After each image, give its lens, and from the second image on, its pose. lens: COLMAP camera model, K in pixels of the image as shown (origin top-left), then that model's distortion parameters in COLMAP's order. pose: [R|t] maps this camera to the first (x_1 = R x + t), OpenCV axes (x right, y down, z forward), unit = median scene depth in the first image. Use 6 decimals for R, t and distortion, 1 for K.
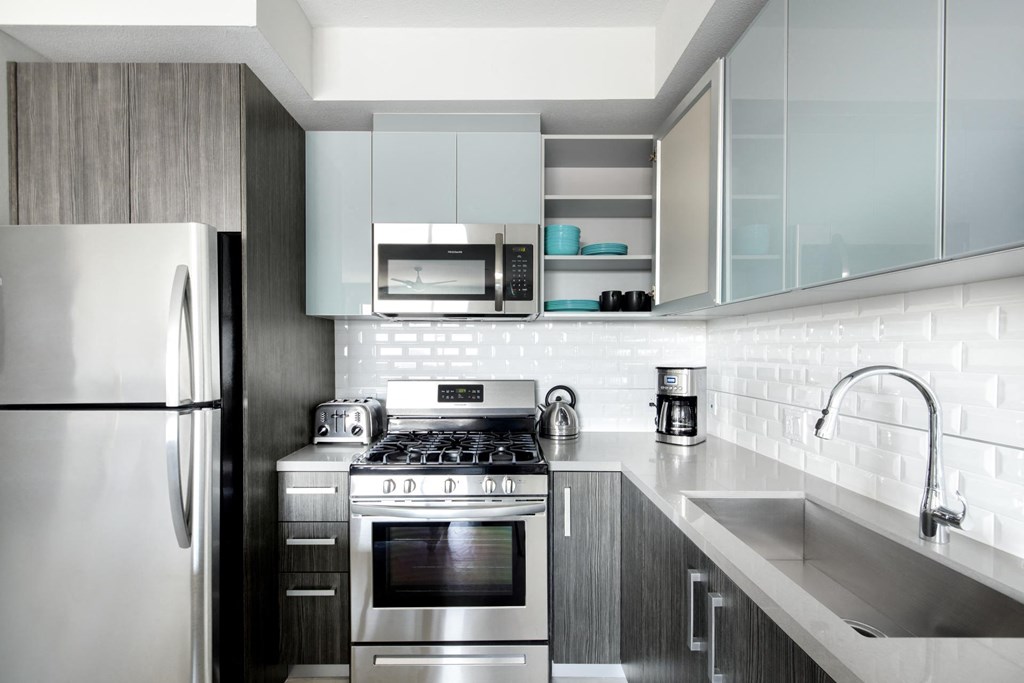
lens RADIAL K [[439.5, 0, 498.6], [0, 439.5, 350.0], [0, 0, 1]] dist [-0.000710, 0.000167]
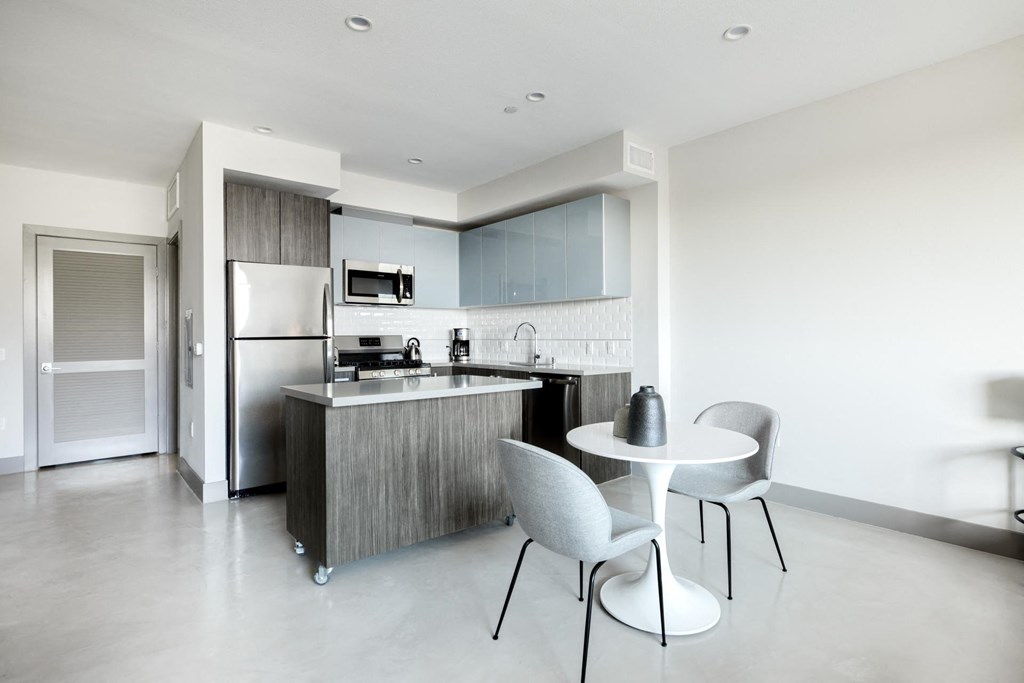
lens RADIAL K [[459.9, 0, 515.1], [0, 459.9, 331.1], [0, 0, 1]] dist [0.000991, 0.000549]
pose [[0.763533, -0.002237, 0.645765, -1.081198], [0.009454, 0.999926, -0.007715, 0.081331], [-0.645699, 0.011996, 0.763497, -1.208328]]
